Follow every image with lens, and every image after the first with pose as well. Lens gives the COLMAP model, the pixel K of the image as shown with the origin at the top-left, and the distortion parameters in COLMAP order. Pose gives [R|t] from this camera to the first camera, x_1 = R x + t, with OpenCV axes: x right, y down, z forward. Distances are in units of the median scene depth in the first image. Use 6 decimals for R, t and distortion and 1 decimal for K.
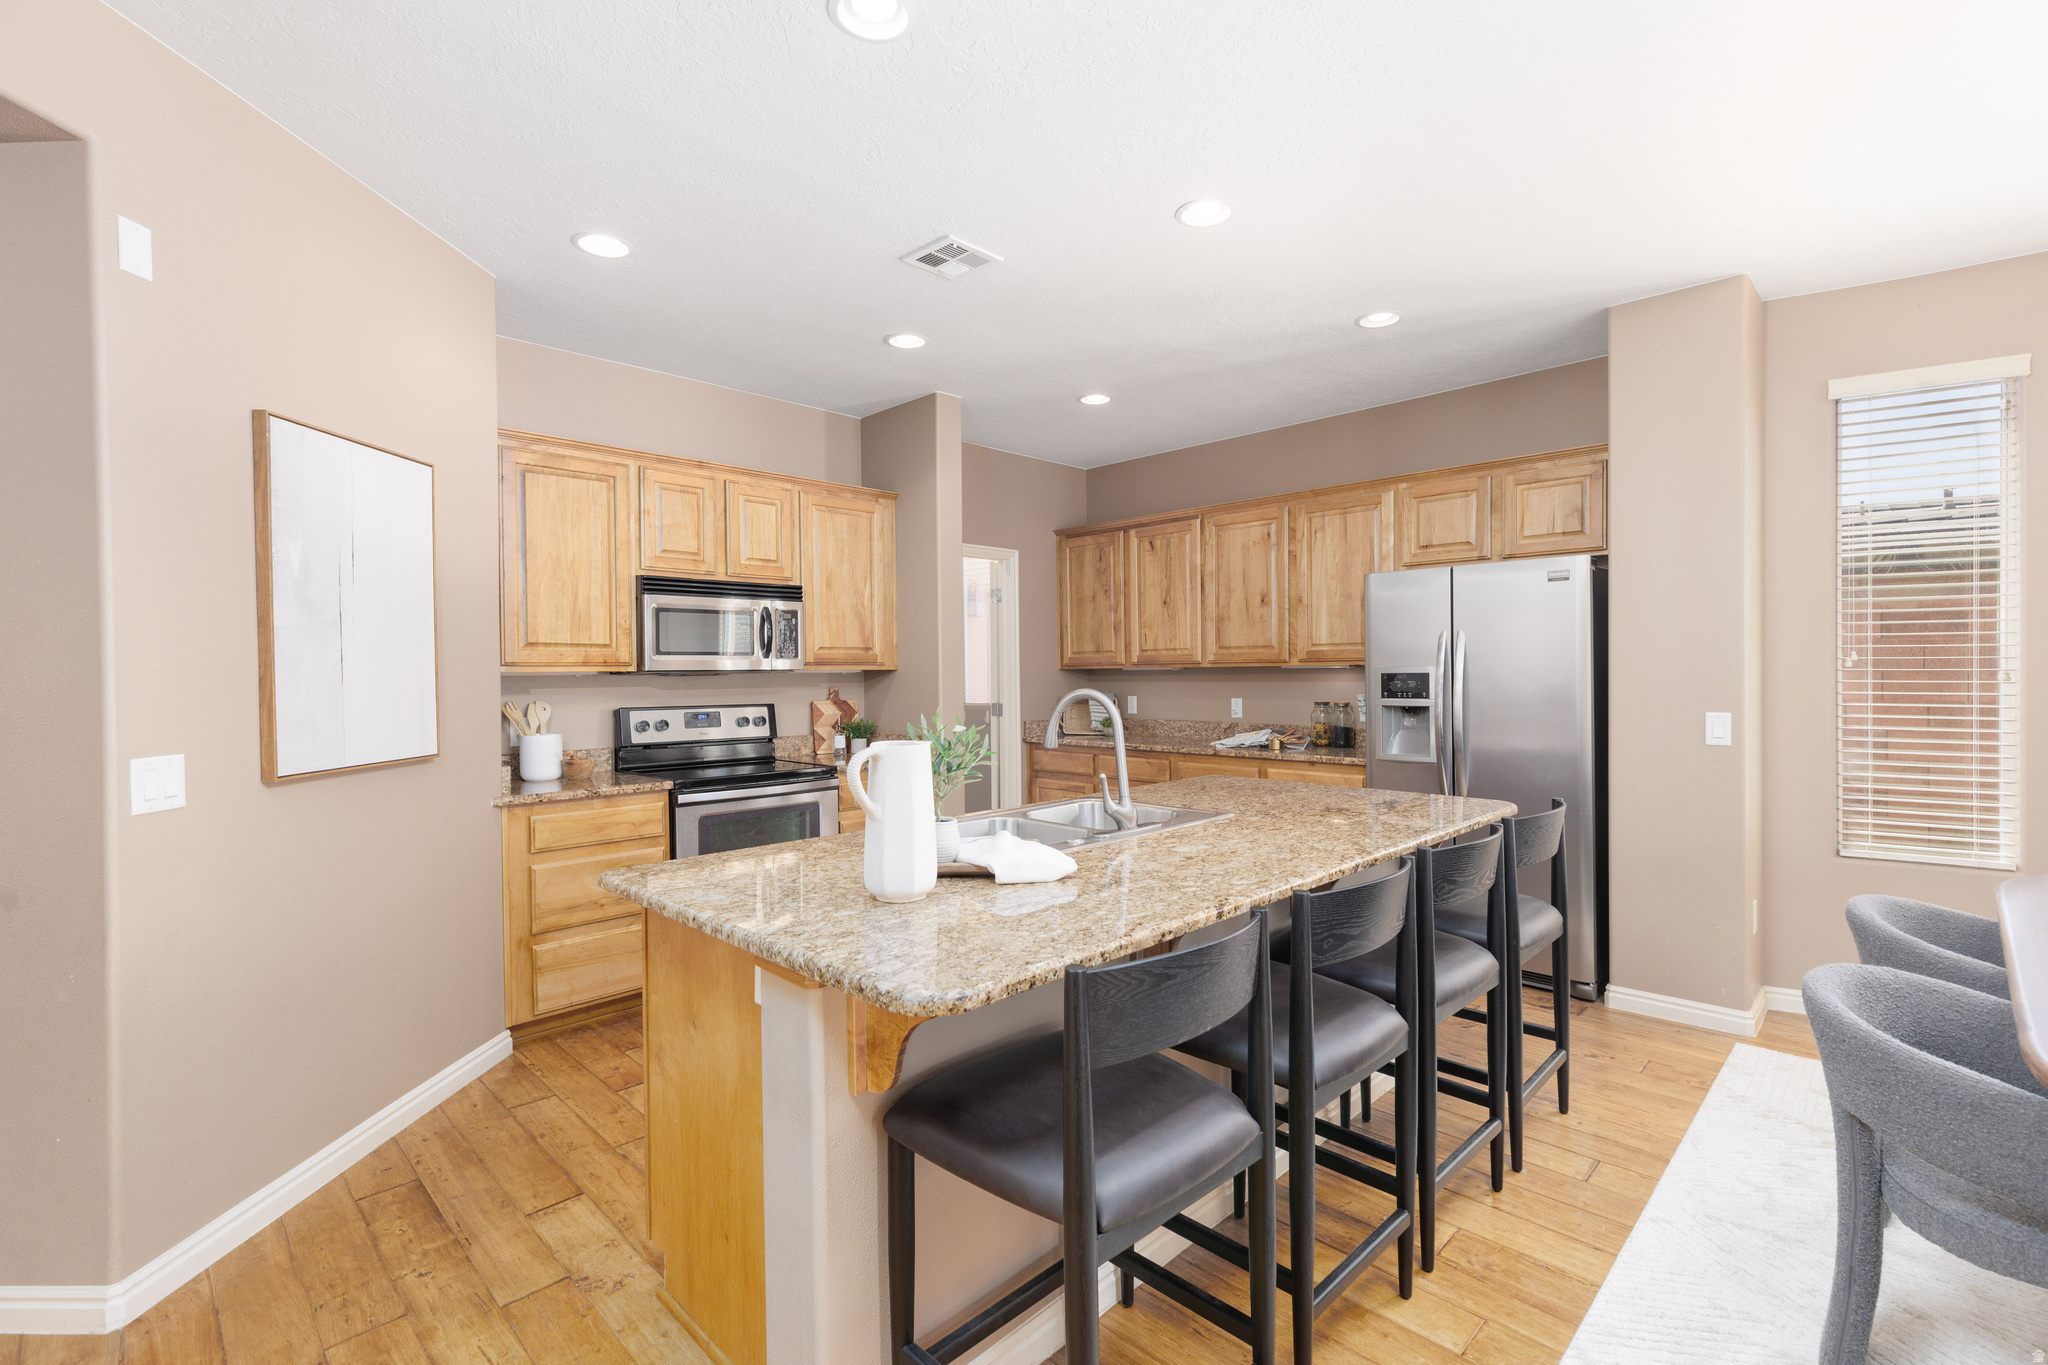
lens RADIAL K [[915.5, 0, 1034.2], [0, 915.5, 678.1], [0, 0, 1]] dist [0.002873, -0.000110]
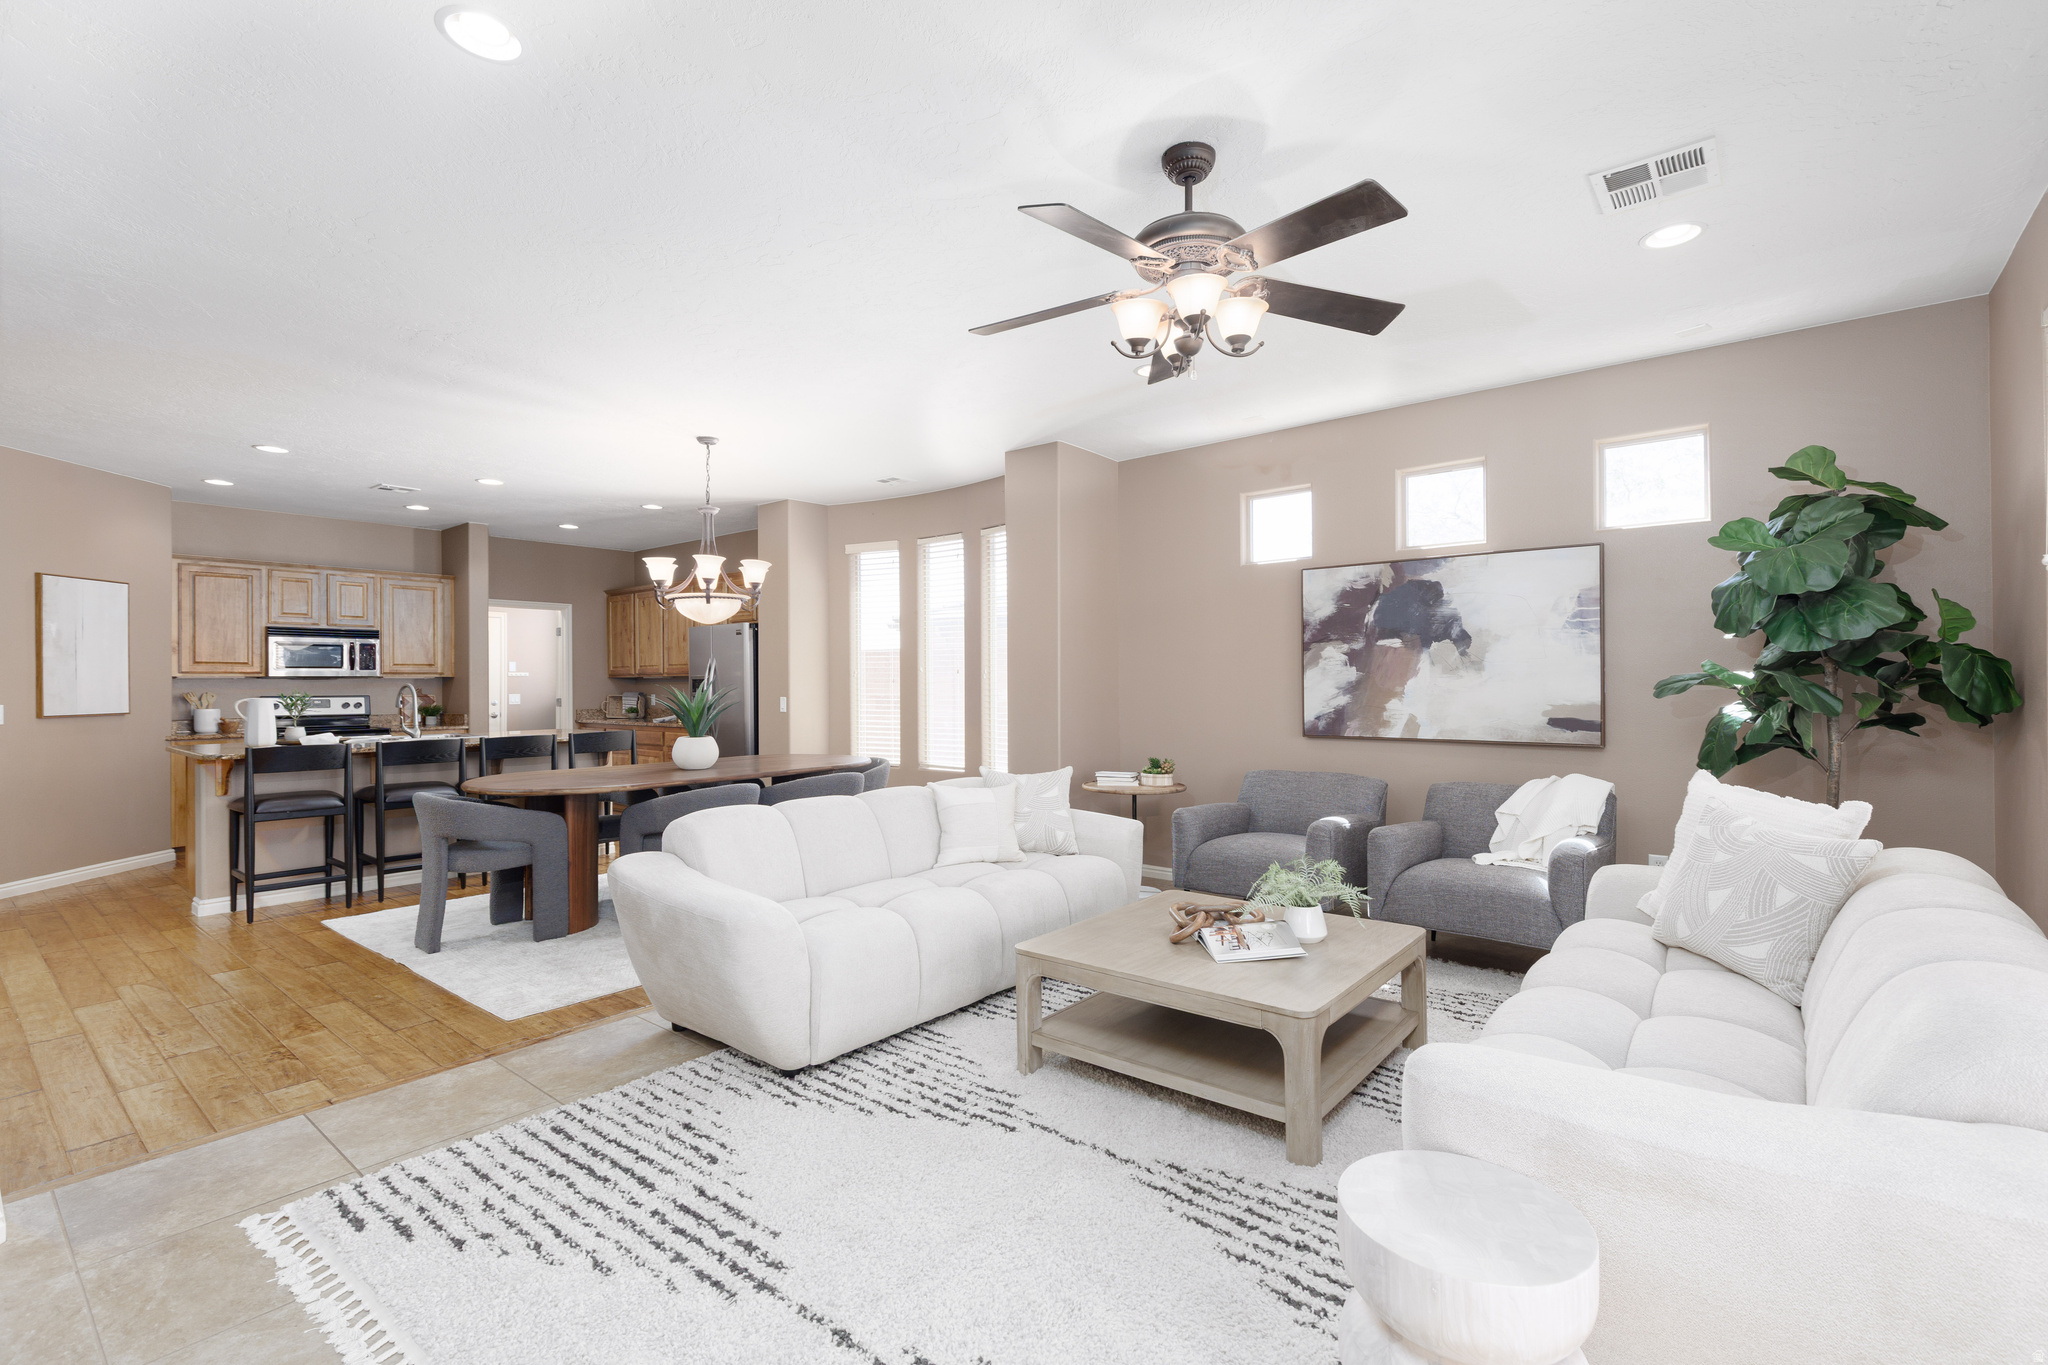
lens RADIAL K [[915.5, 0, 1039.7], [0, 915.5, 675.8], [0, 0, 1]] dist [0.002873, -0.000110]
pose [[0.994745, 0.003933, 0.102308, 0.845268], [-0.002346, 0.999875, -0.015625, 0.014619], [-0.102356, 0.015303, 0.994630, -0.924293]]
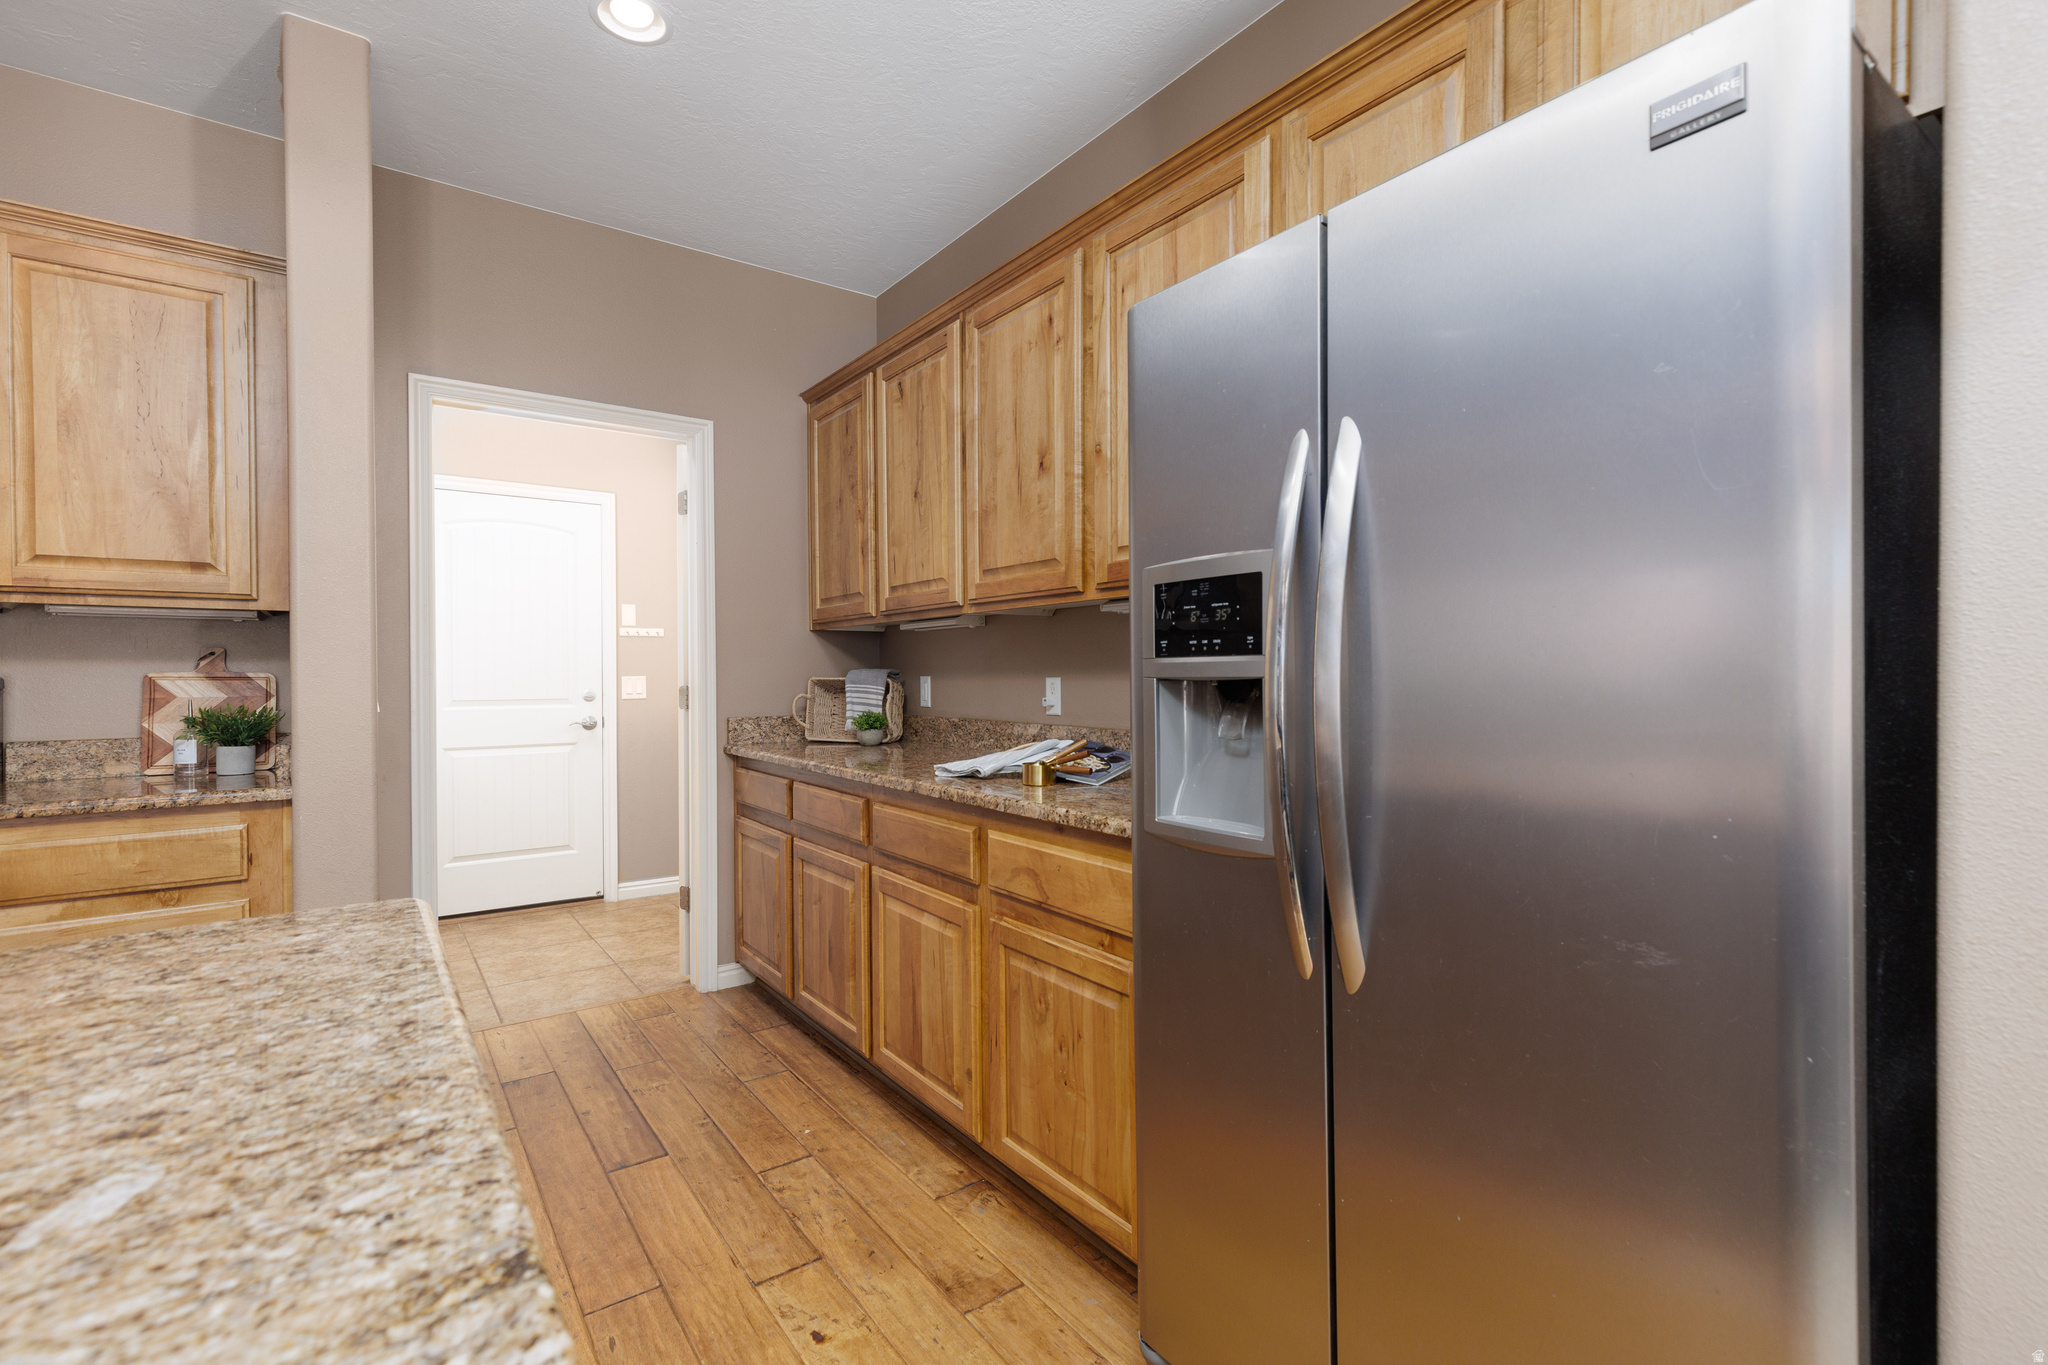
lens RADIAL K [[915.5, 0, 1036.8], [0, 915.5, 675.2], [0, 0, 1]] dist [0.002873, -0.000110]
pose [[0.987966, 0.005539, -0.154572, 0.360339], [-0.006133, 0.999976, -0.003368, 0.027983], [0.154549, 0.004275, 0.987976, 0.605666]]
